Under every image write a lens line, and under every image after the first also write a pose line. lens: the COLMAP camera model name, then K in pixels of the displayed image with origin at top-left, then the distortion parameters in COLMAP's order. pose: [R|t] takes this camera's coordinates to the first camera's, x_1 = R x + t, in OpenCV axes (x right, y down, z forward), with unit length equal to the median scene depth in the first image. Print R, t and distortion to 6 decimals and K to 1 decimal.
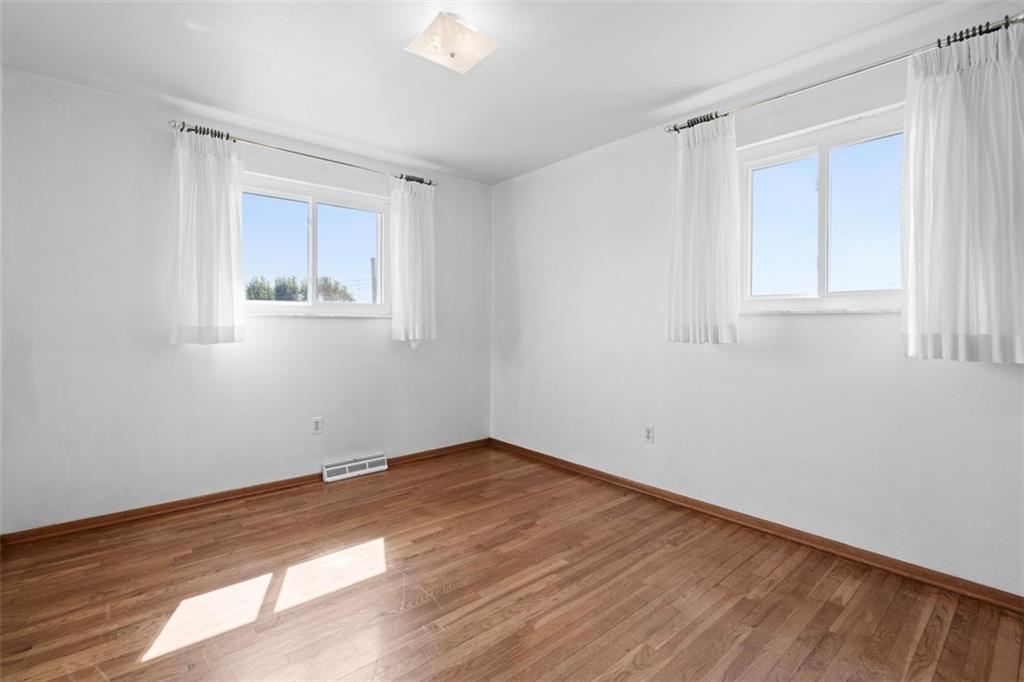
lens RADIAL K [[466.1, 0, 516.7], [0, 466.1, 328.4], [0, 0, 1]] dist [-0.001655, 0.000512]
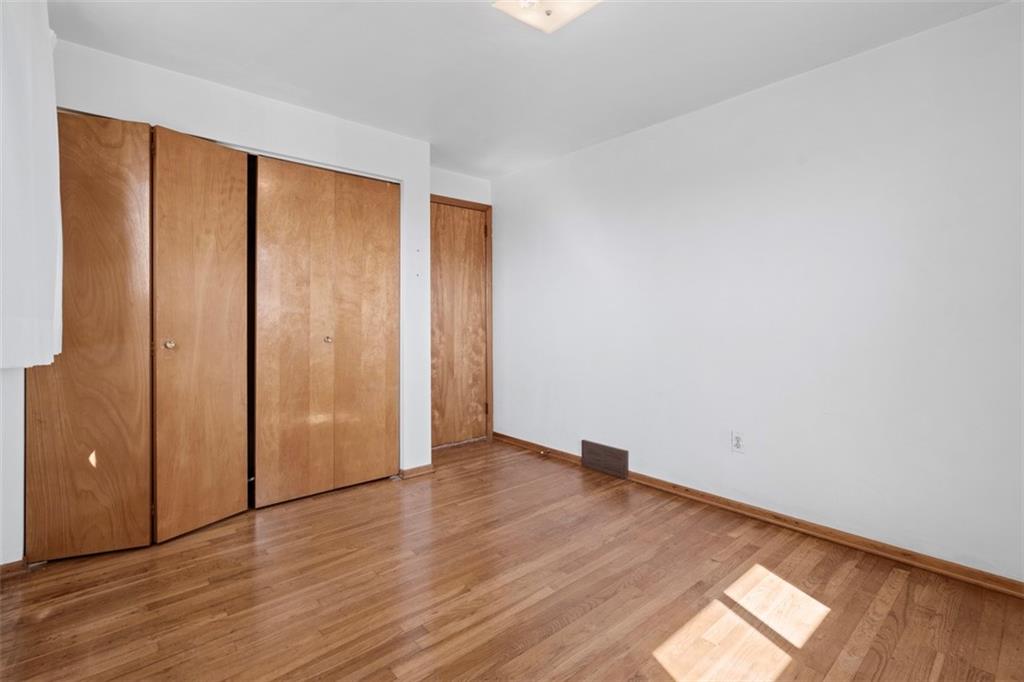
lens RADIAL K [[466.1, 0, 516.7], [0, 466.1, 328.4], [0, 0, 1]] dist [-0.001655, 0.000512]
pose [[-0.999938, 0.001784, -0.010947, -0.074185], [0.001436, 0.999496, 0.031720, -0.017641], [0.010998, 0.031703, -0.999437, 2.002386]]
